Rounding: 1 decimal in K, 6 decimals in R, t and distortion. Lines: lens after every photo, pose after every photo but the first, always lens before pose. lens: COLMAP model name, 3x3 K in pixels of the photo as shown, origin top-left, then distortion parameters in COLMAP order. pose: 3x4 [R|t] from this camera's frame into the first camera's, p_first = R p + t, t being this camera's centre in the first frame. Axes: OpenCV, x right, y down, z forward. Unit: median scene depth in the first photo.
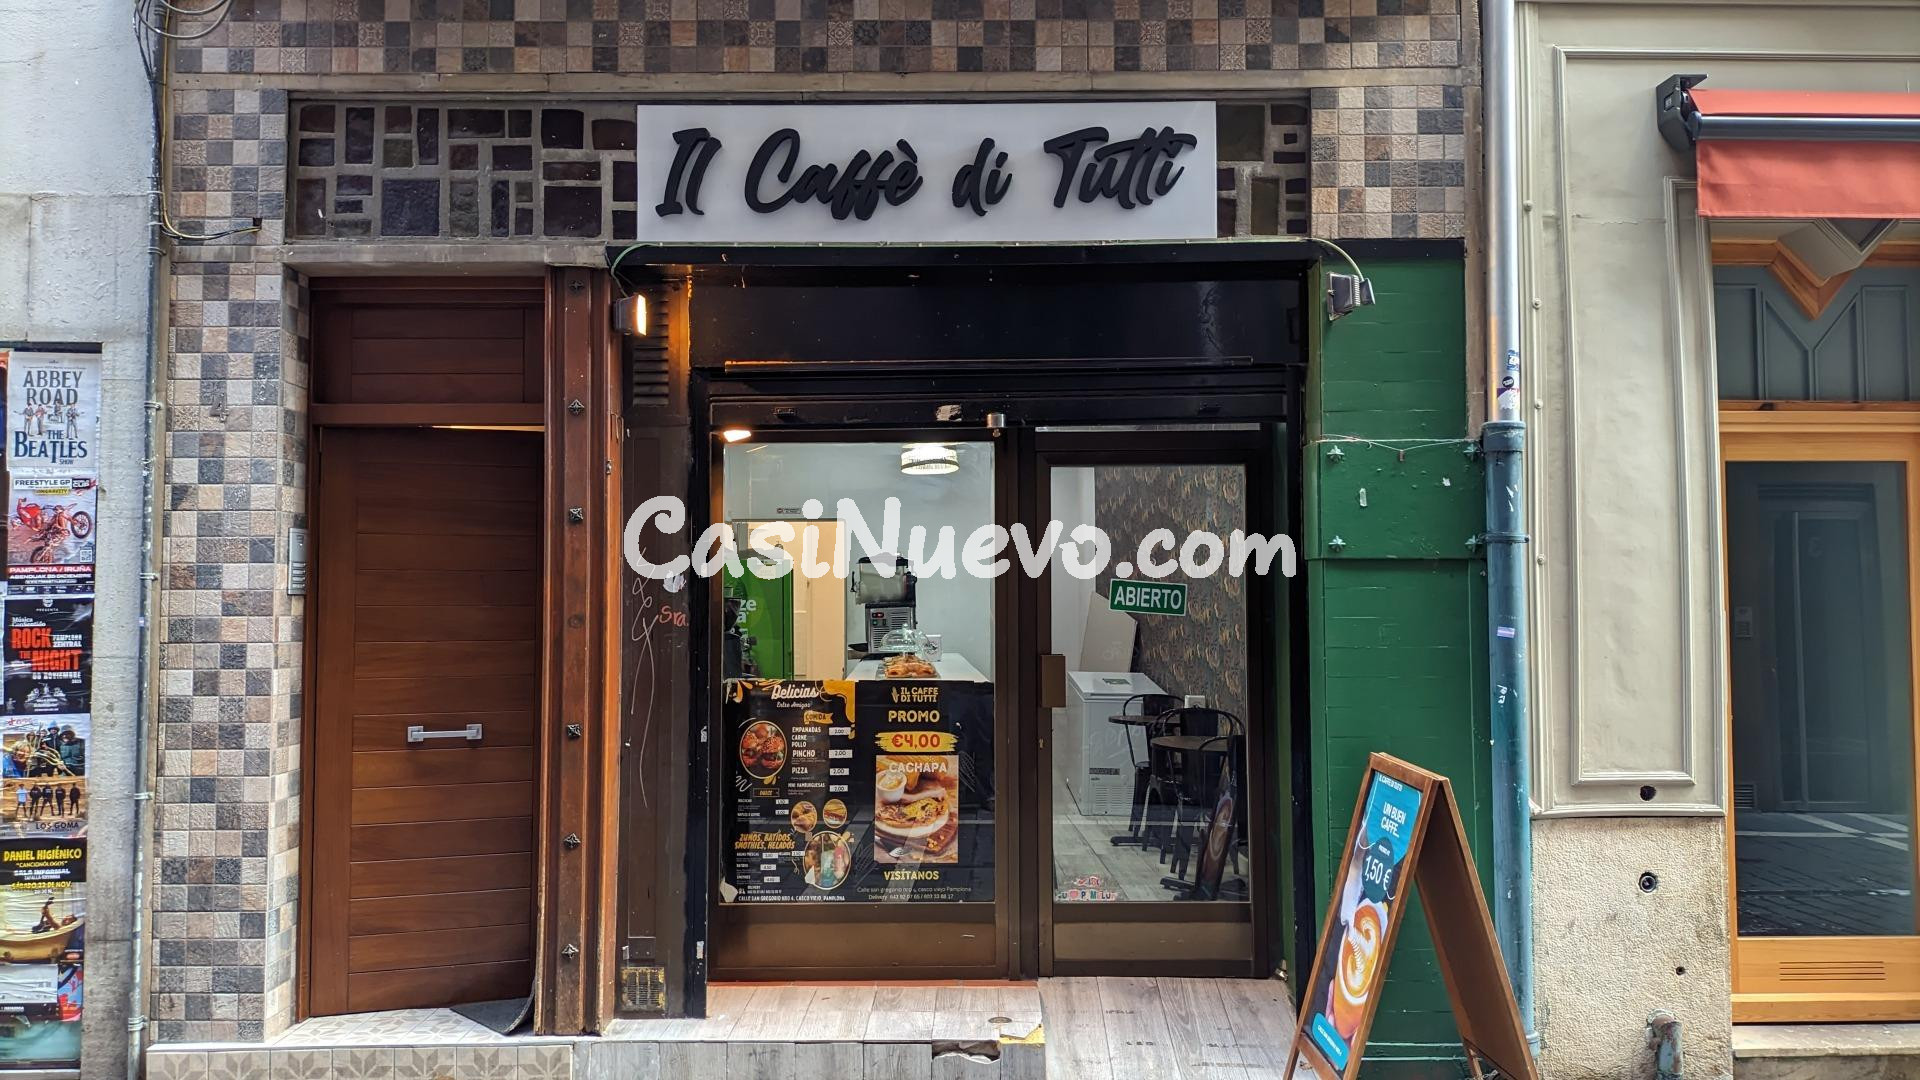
lens RADIAL K [[1414.0, 0, 960.0], [0, 1414.0, 540.0], [0, 0, 1]] dist [0.103235, -0.154361]
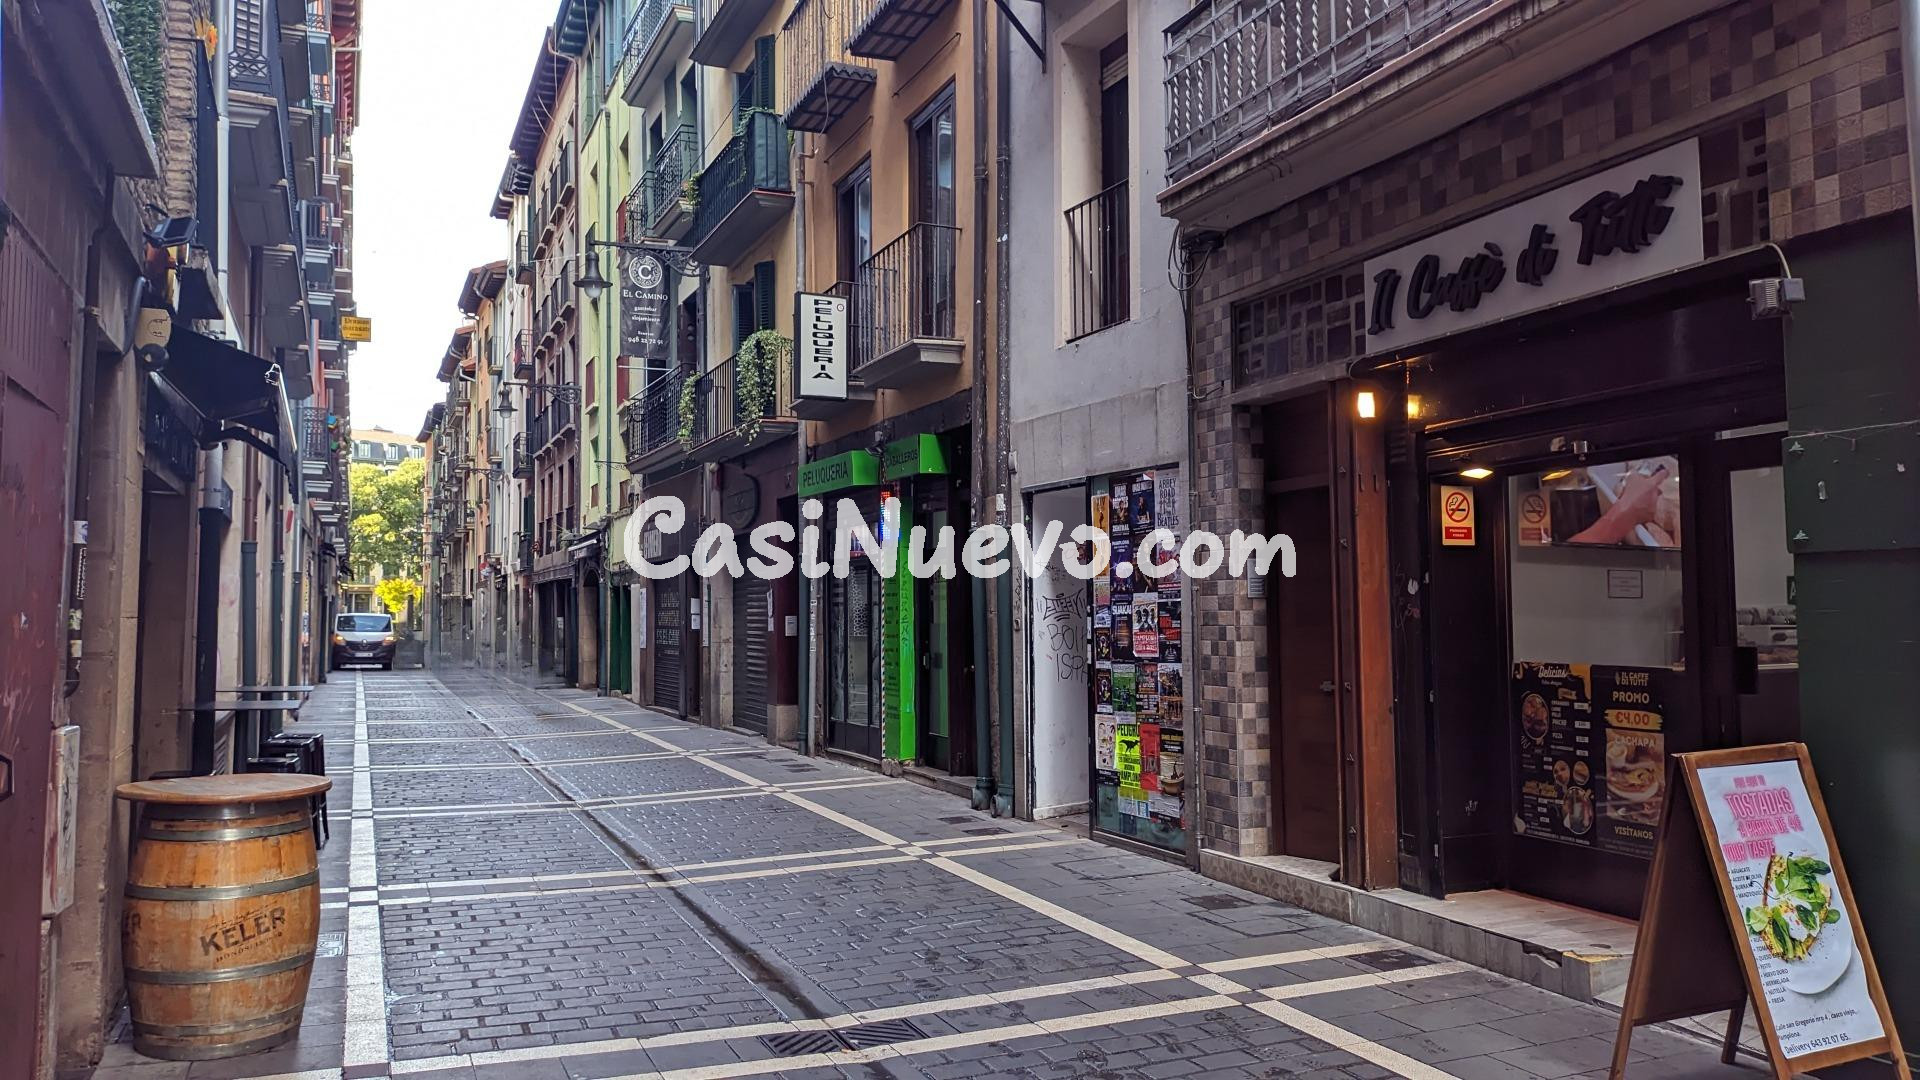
lens RADIAL K [[1418.8, 0, 960.0], [0, 1418.8, 540.0], [0, 0, 1]] dist [0.107909, -0.170295]
pose [[0.368820, -0.048053, -0.928258, 0.979596], [0.049044, 0.998278, -0.032192, 0.007574], [0.928206, -0.033652, 0.370542, 0.062364]]
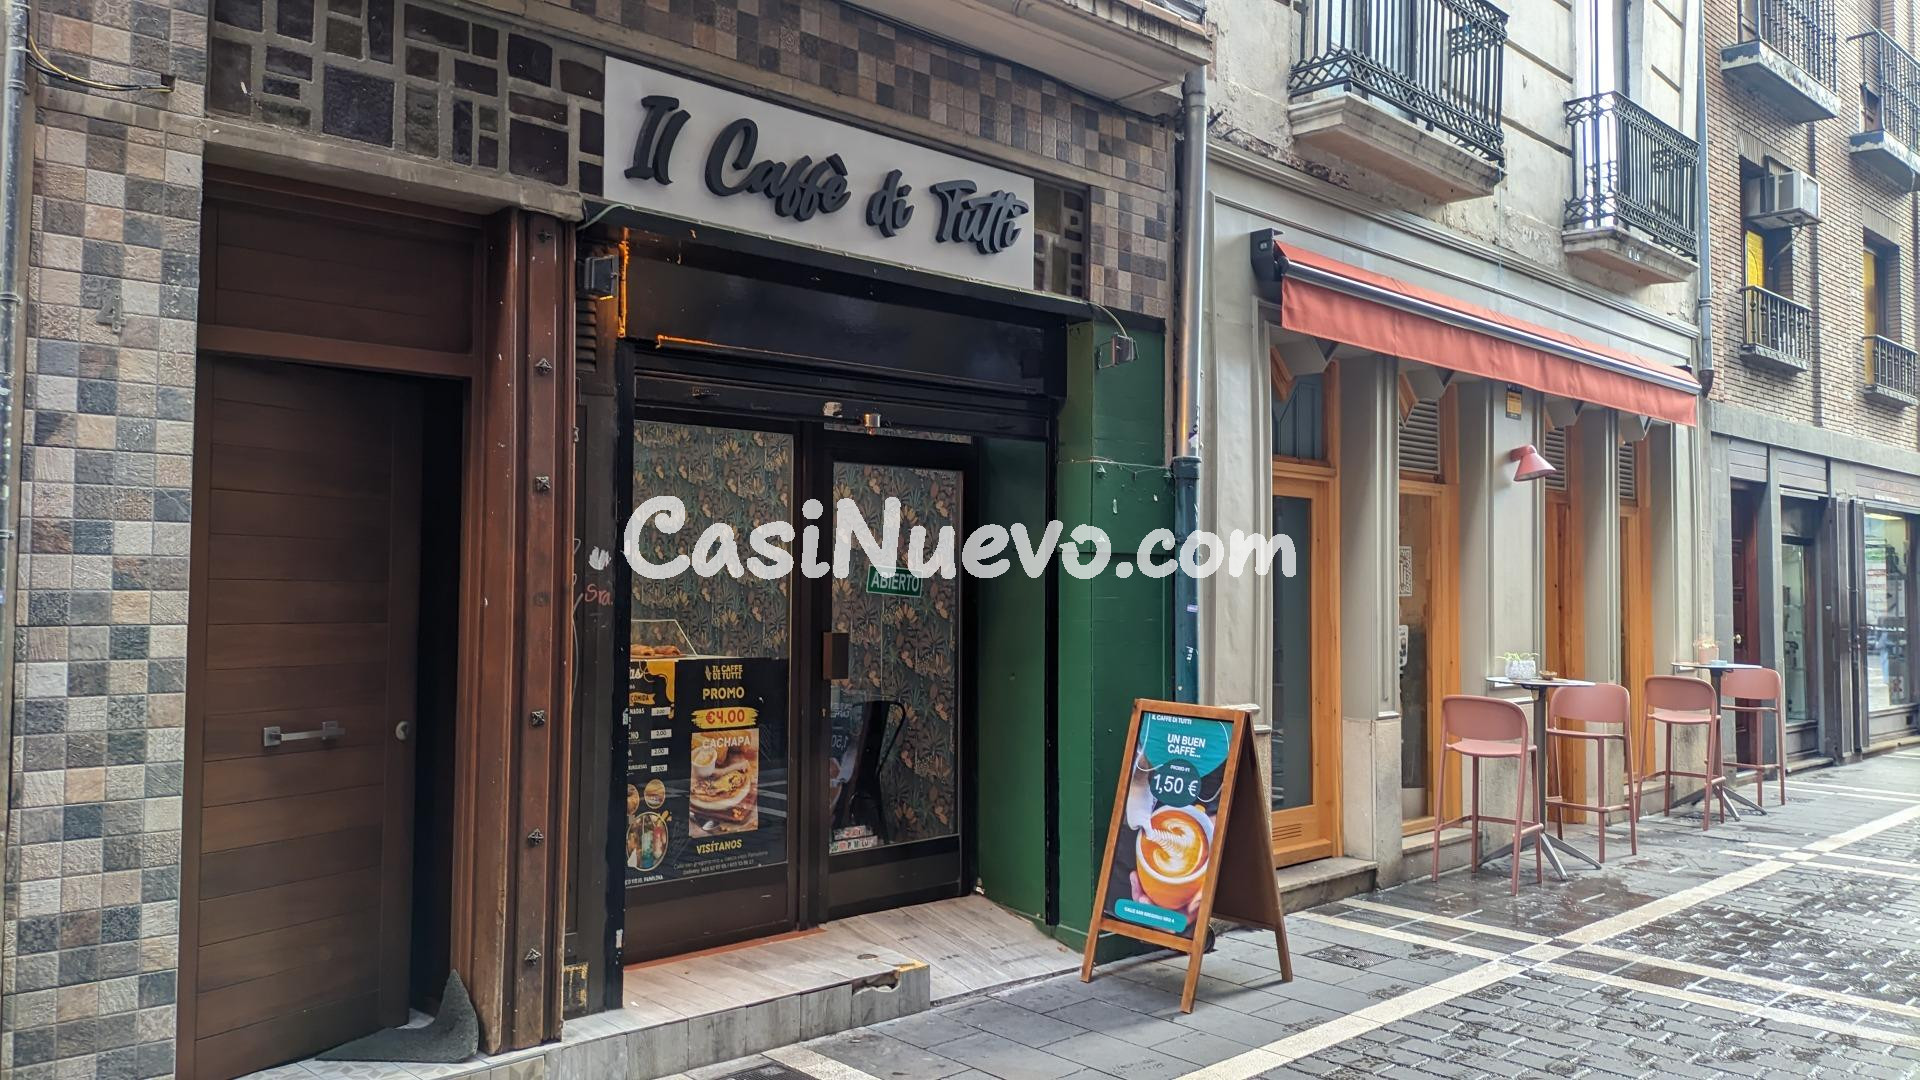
lens RADIAL K [[1421.0, 0, 960.0], [0, 1421.0, 540.0], [0, 0, 1]] dist [0.104836, -0.119983]
pose [[0.733356, 0.032012, 0.679091, -0.697615], [-0.036222, 0.999312, -0.007991, 0.016308], [-0.678880, -0.018738, 0.734011, 0.133504]]
